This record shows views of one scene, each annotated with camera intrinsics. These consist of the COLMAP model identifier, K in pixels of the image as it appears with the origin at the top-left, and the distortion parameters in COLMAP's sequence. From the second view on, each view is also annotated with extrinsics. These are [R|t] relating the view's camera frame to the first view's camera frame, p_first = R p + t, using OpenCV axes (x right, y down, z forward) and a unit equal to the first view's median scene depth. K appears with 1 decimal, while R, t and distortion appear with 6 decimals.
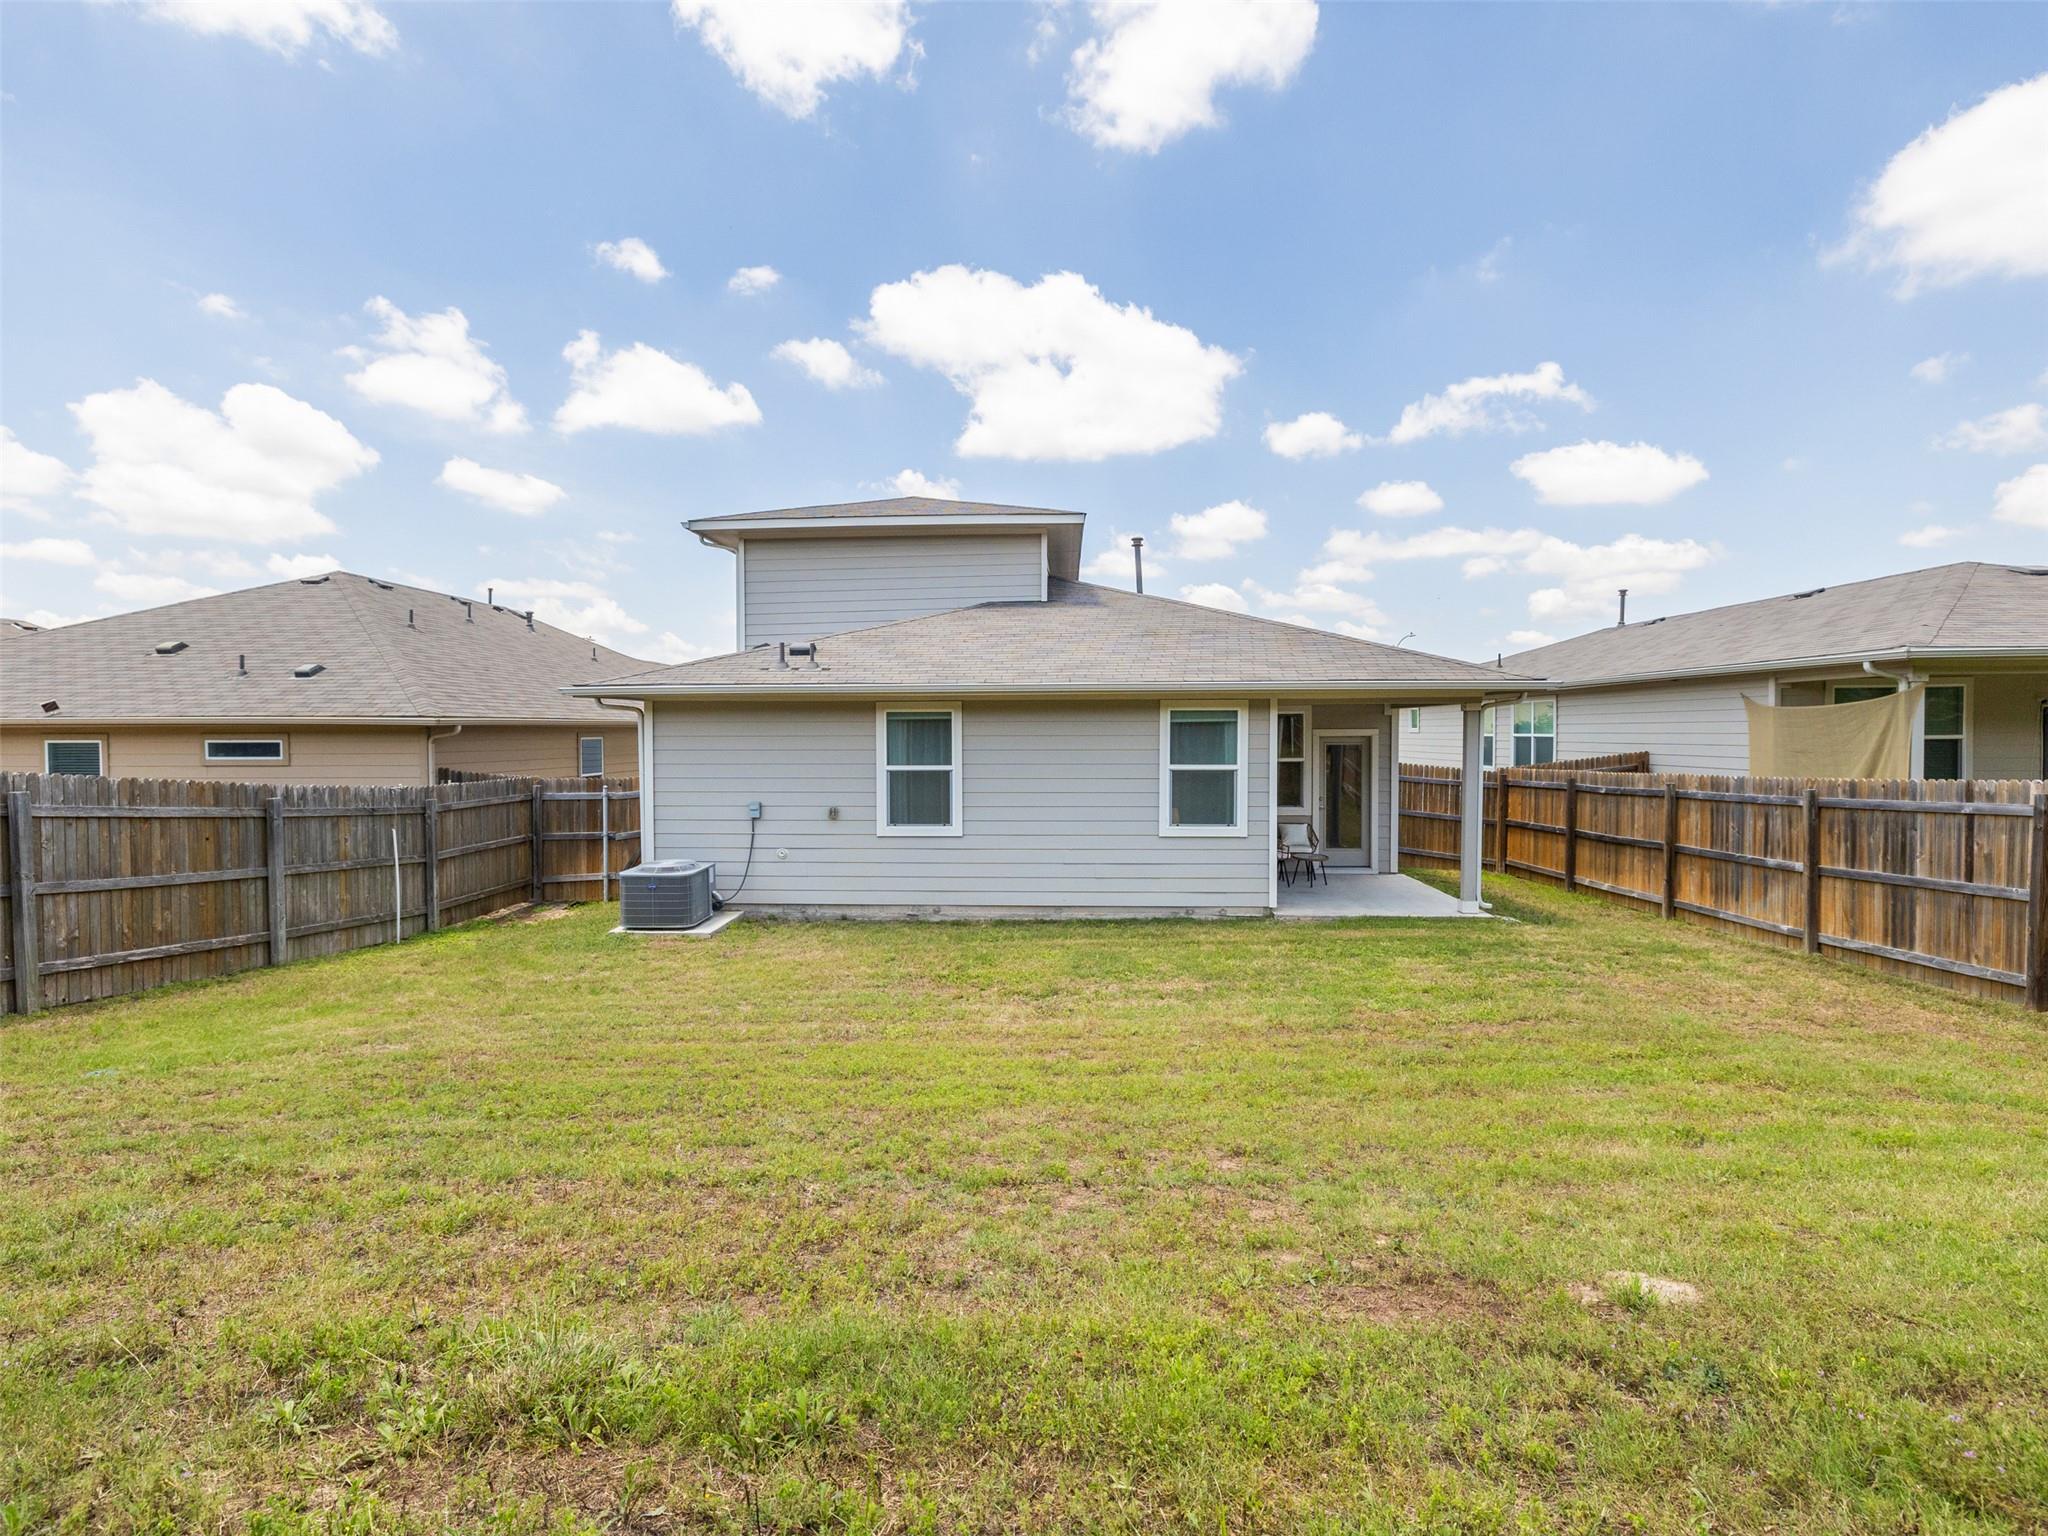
lens RADIAL K [[958.8, 0, 1024.0], [0, 958.8, 768.0], [0, 0, 1]] dist [0.002245, 0.000044]
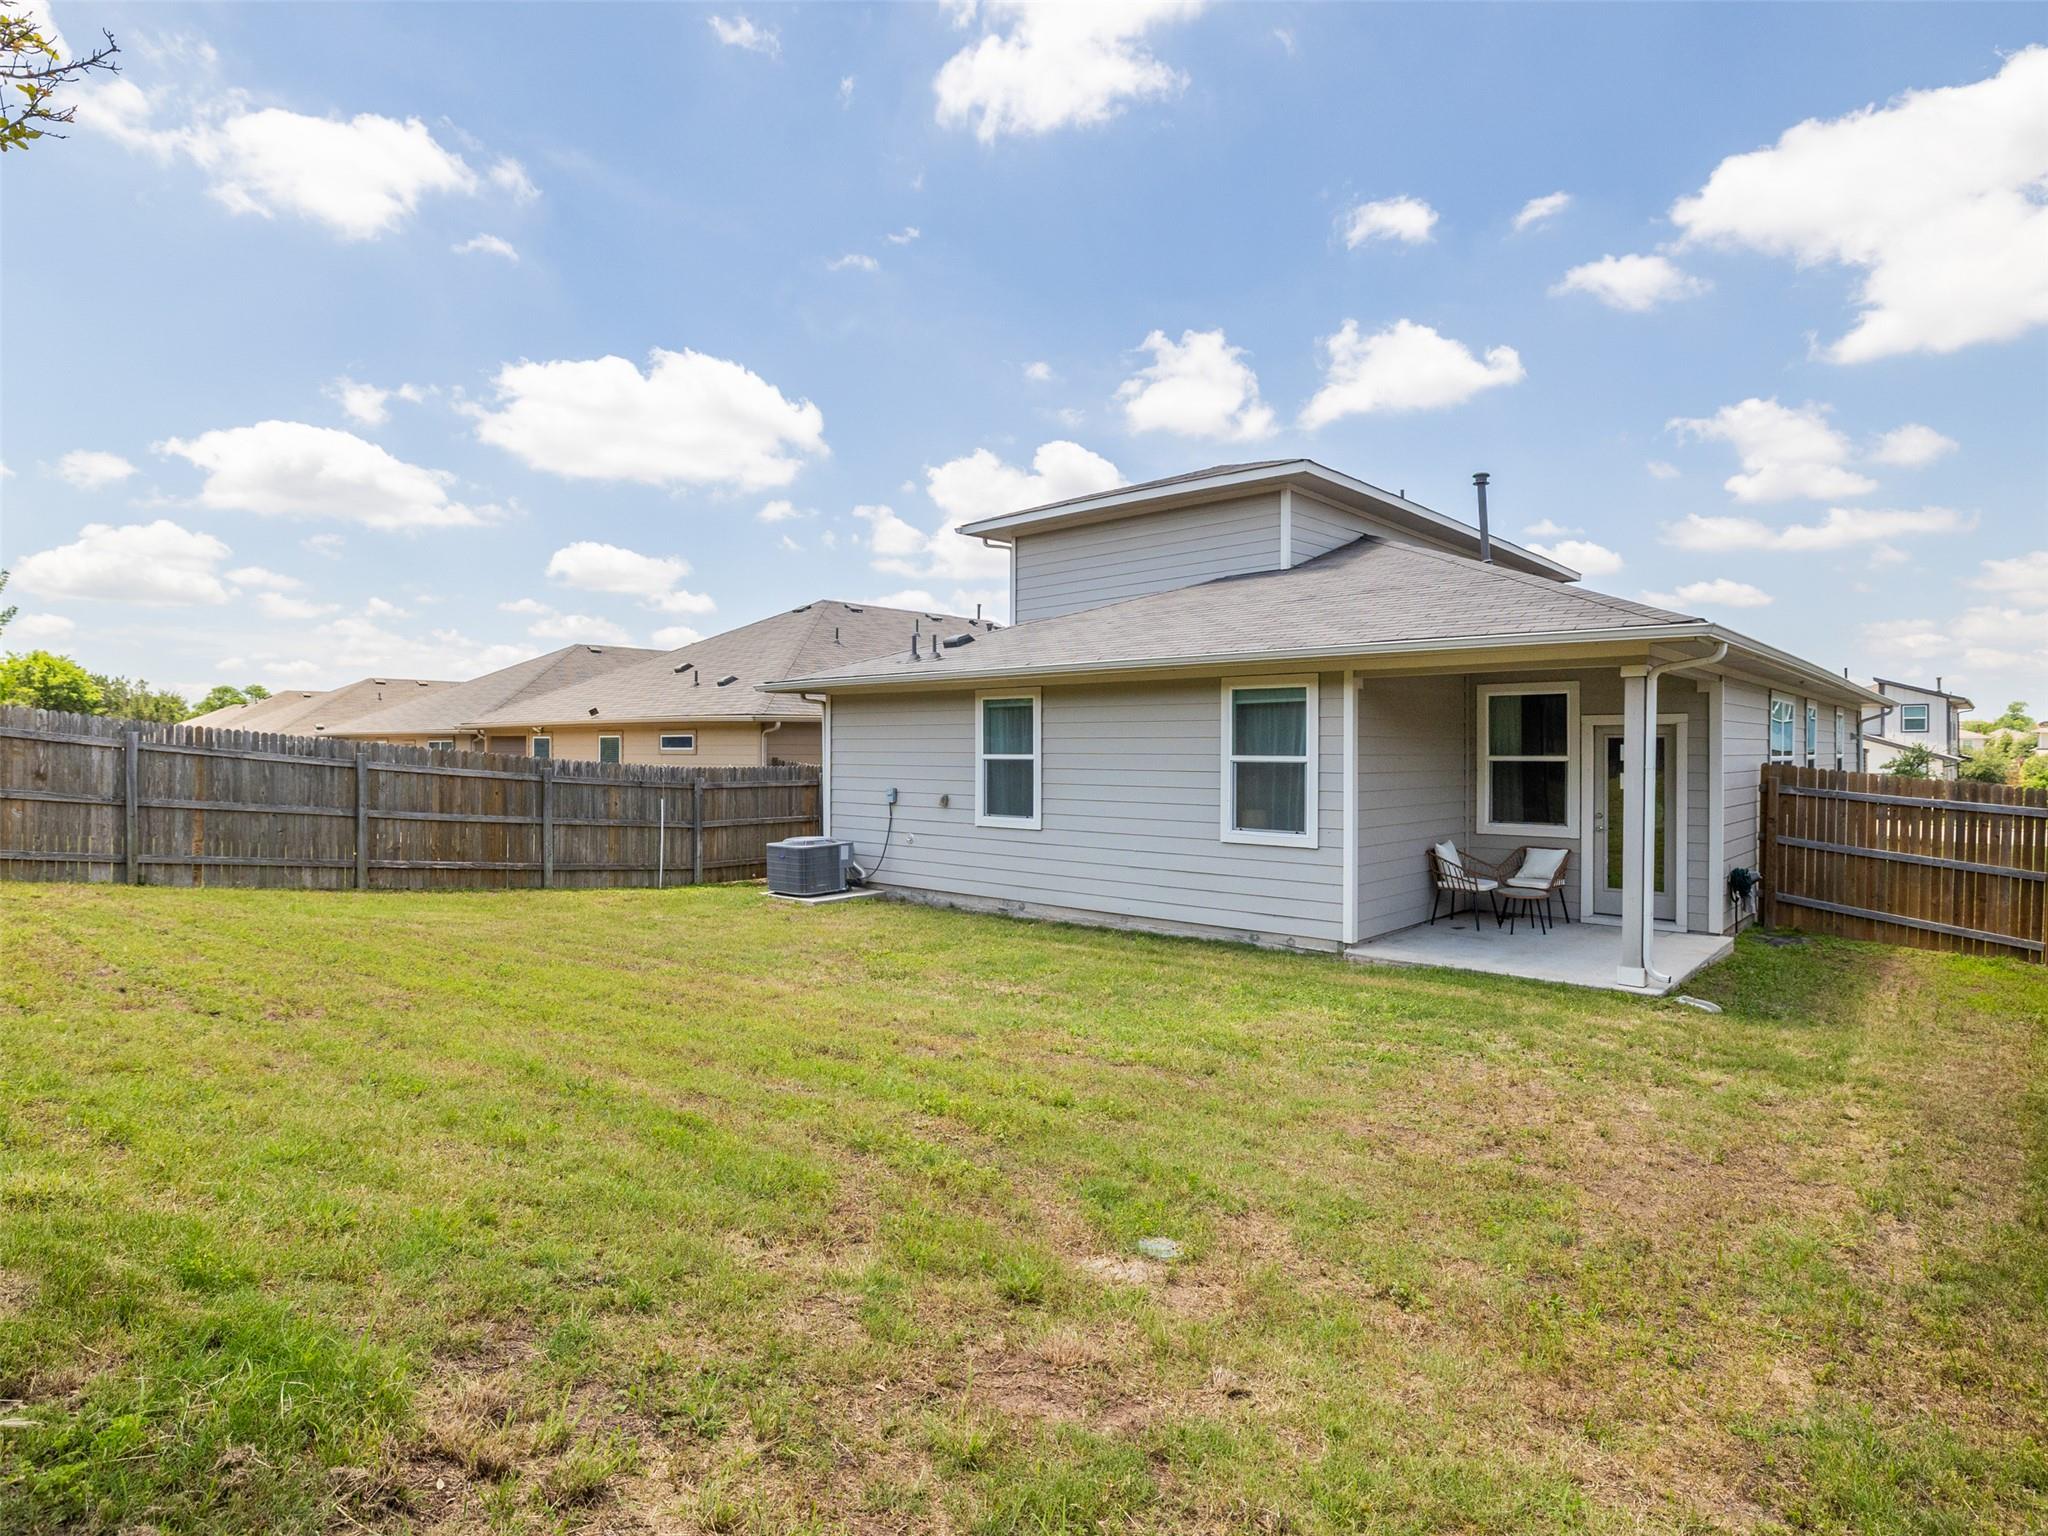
lens RADIAL K [[1090.5, 0, 1024.0], [0, 1090.5, 768.0], [0, 0, 1]] dist [-0.002063, -0.000254]
pose [[0.781053, 0.015898, -0.624262, 0.595225], [-0.028443, 0.999544, -0.010131, 0.022018], [0.623817, 0.025668, 0.781149, 0.154426]]
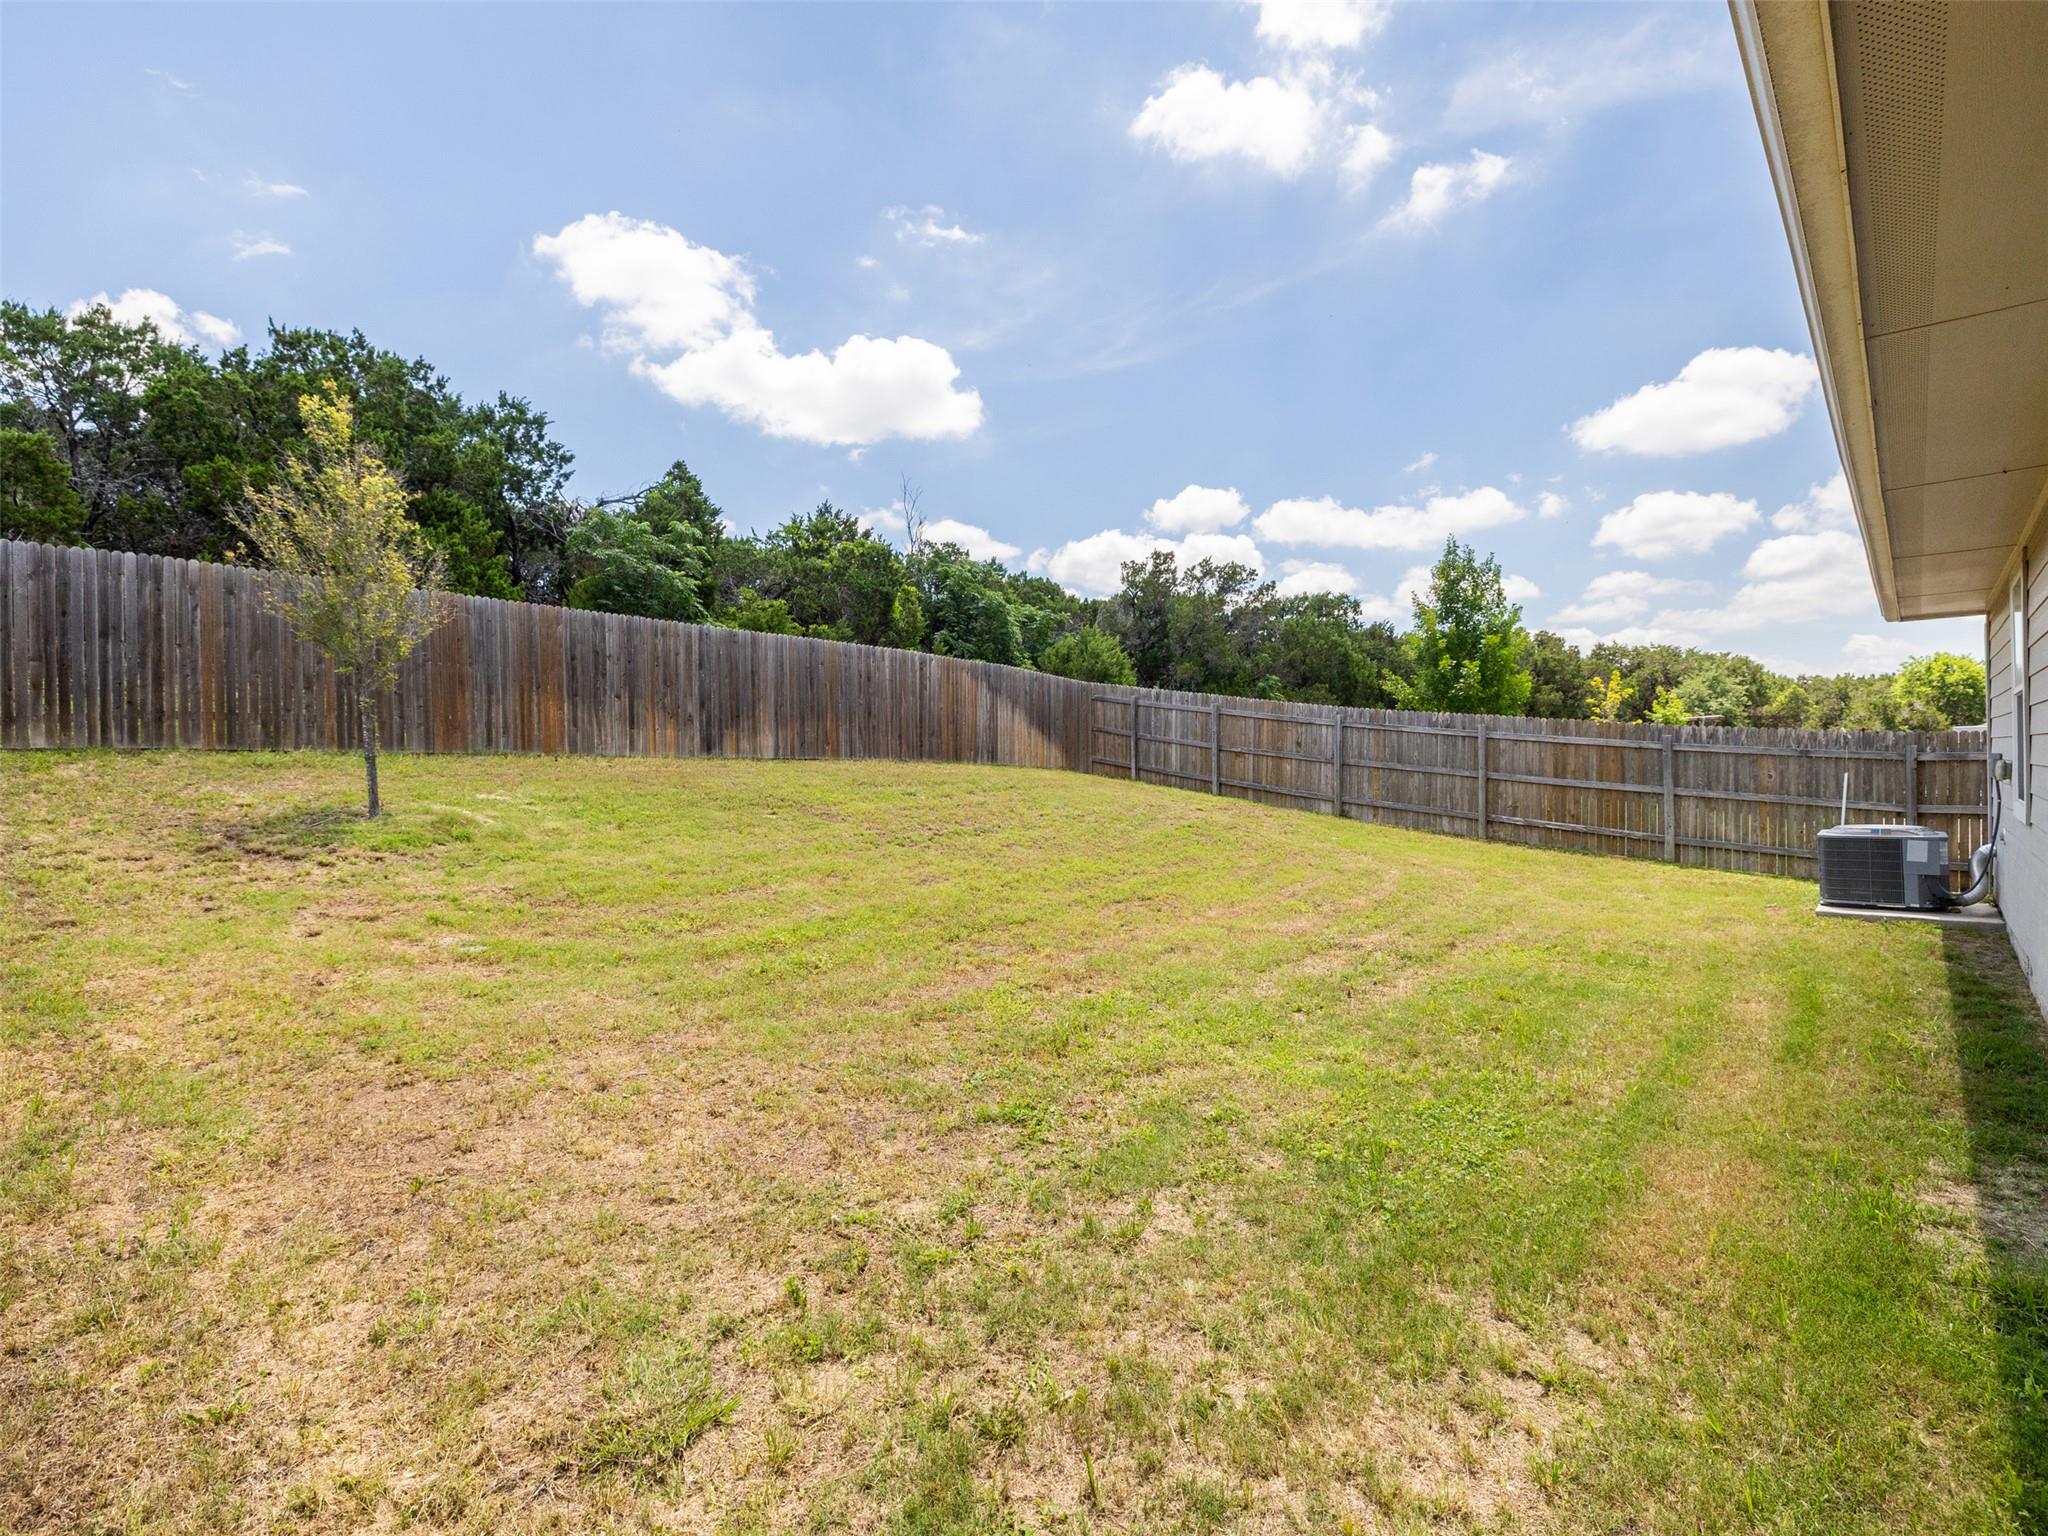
lens RADIAL K [[958.8, 0, 1024.0], [0, 958.8, 768.0], [0, 0, 1]] dist [0.002245, 0.000044]
pose [[-0.636156, 0.019850, -0.771305, 0.642889], [-0.014965, 0.999164, 0.038057, 0.031382], [0.771415, 0.035753, -0.635327, 0.919519]]
